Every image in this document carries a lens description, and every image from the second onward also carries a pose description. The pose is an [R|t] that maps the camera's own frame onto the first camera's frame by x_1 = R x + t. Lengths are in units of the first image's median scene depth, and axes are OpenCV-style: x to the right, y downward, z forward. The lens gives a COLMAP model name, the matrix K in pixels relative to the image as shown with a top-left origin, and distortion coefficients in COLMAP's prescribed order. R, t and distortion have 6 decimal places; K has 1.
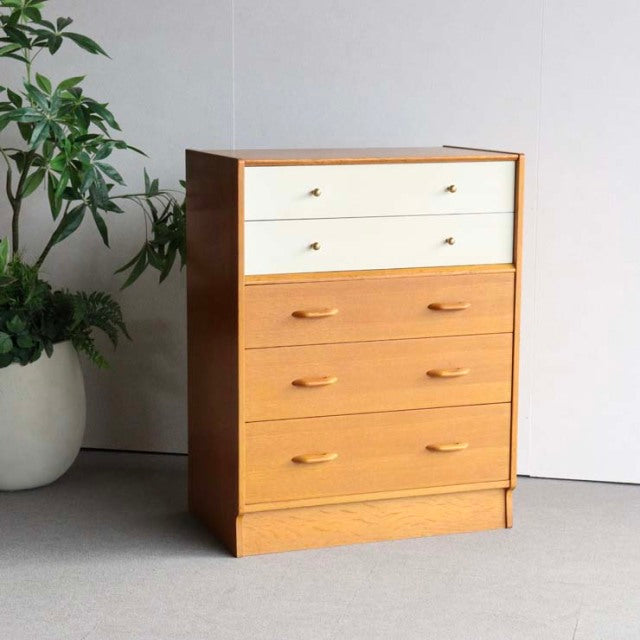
lens RADIAL K [[1579.0, 0, 320.0], [0, 1579.0, 320.0], [0, 0, 1]] dist [0.110459, 0.077181]
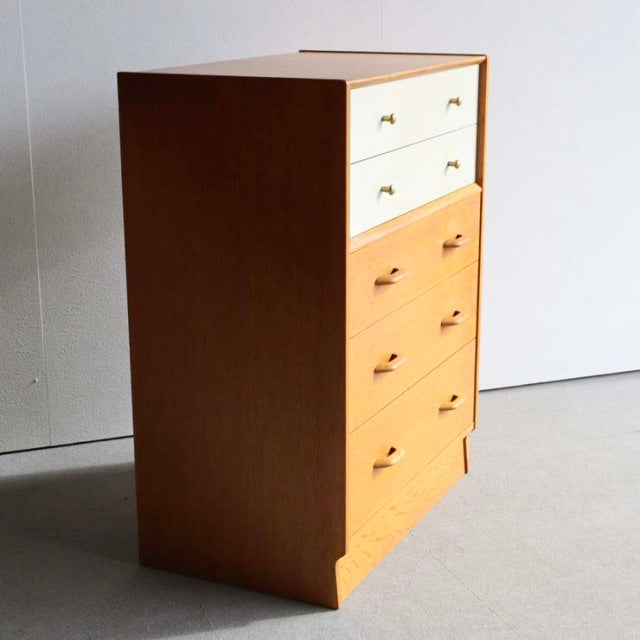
lens RADIAL K [[1254.5, 0, 320.0], [0, 1254.5, 320.0], [0, 0, 1]] dist [-0.010688, 0.090447]
pose [[0.716518, -0.188041, 0.671746, -0.426598], [0.115790, 0.981684, 0.151294, -0.076970], [-0.687891, -0.030624, 0.725167, 0.558383]]
